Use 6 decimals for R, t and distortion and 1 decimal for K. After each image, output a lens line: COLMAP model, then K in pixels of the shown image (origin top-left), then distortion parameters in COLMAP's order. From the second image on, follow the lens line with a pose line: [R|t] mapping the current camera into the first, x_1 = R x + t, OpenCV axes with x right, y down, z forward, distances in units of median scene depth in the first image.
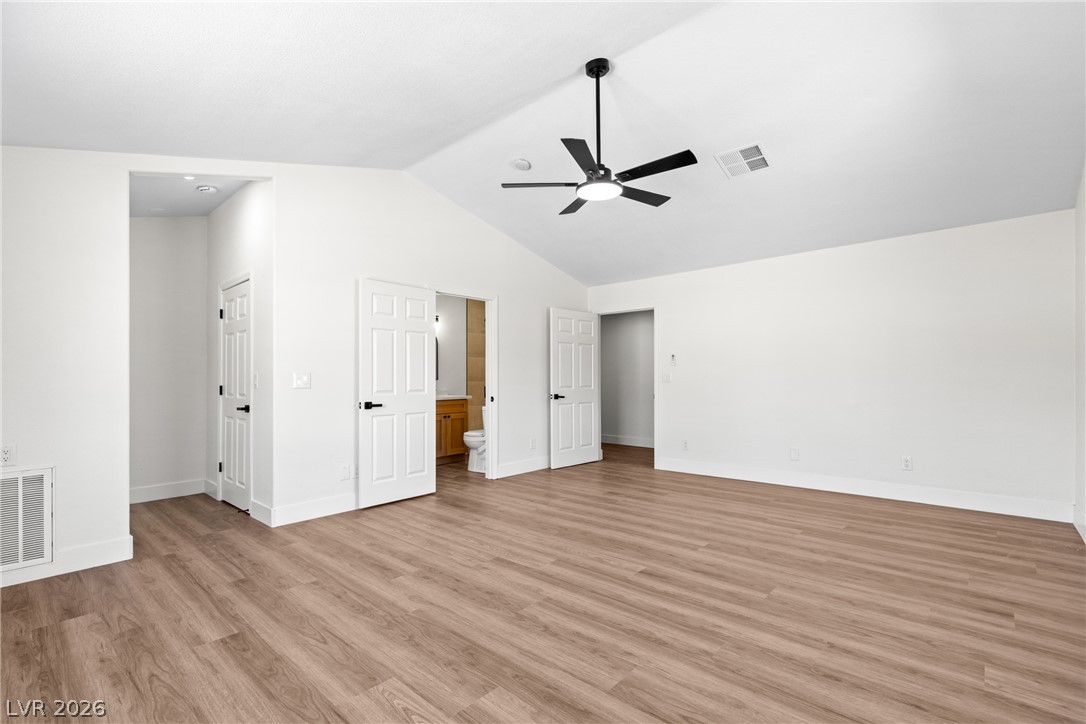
lens RADIAL K [[488.1, 0, 544.8], [0, 488.1, 370.7], [0, 0, 1]] dist [0.004364, -0.000700]
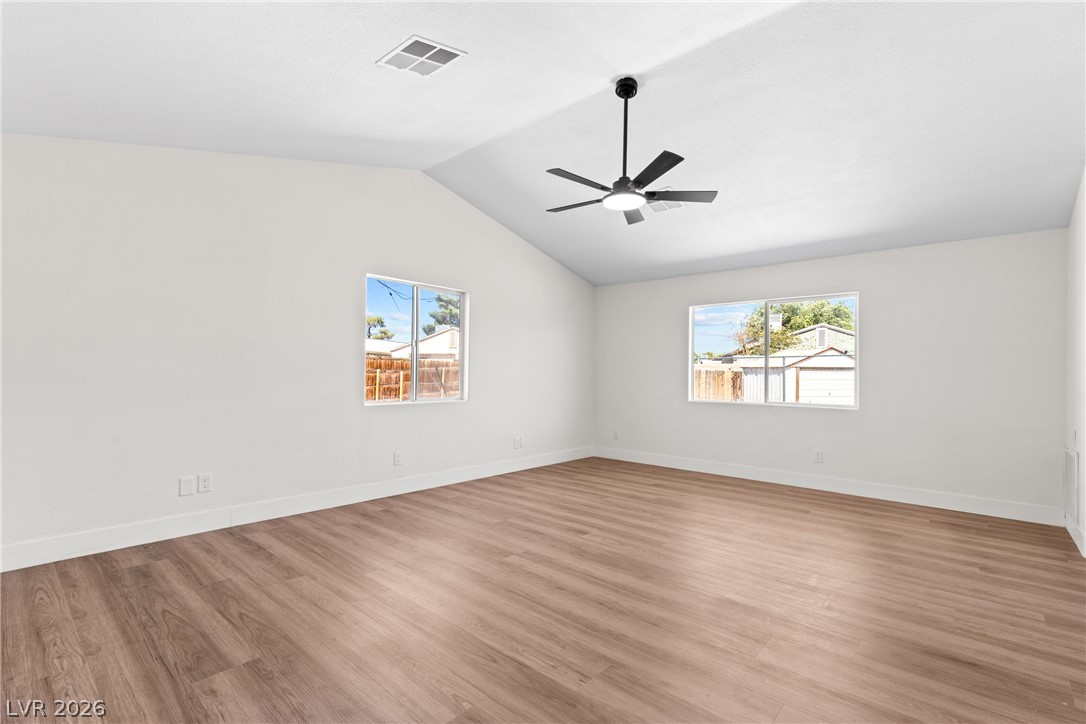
lens RADIAL K [[488.1, 0, 544.8], [0, 488.1, 370.7], [0, 0, 1]] dist [0.004364, -0.000700]
pose [[-0.999857, -0.007222, -0.015270, 0.287701], [-0.006885, 0.999735, -0.021958, 0.025323], [0.015425, -0.021850, -0.999642, 1.984438]]
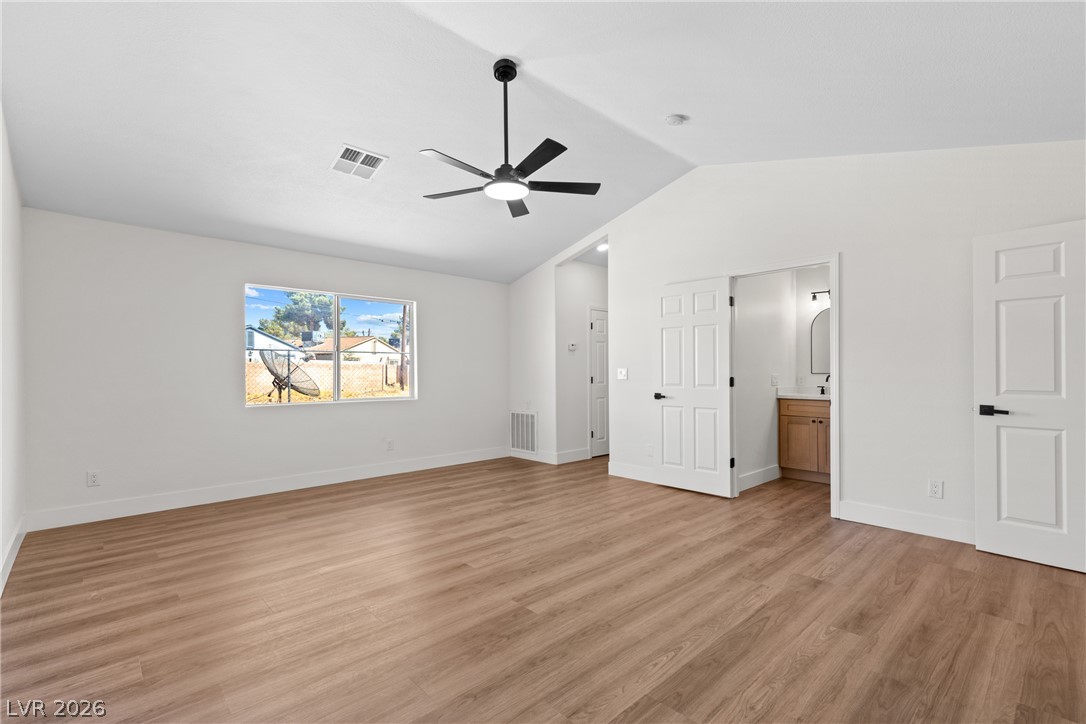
lens RADIAL K [[488.4, 0, 550.0], [0, 488.4, 374.0], [0, 0, 1]] dist [0.003893, -0.000444]
pose [[-0.078629, 0.009812, -0.996856, 1.062749], [0.021048, 0.999745, 0.008181, 0.007416], [0.996682, -0.020338, -0.078816, 1.121009]]
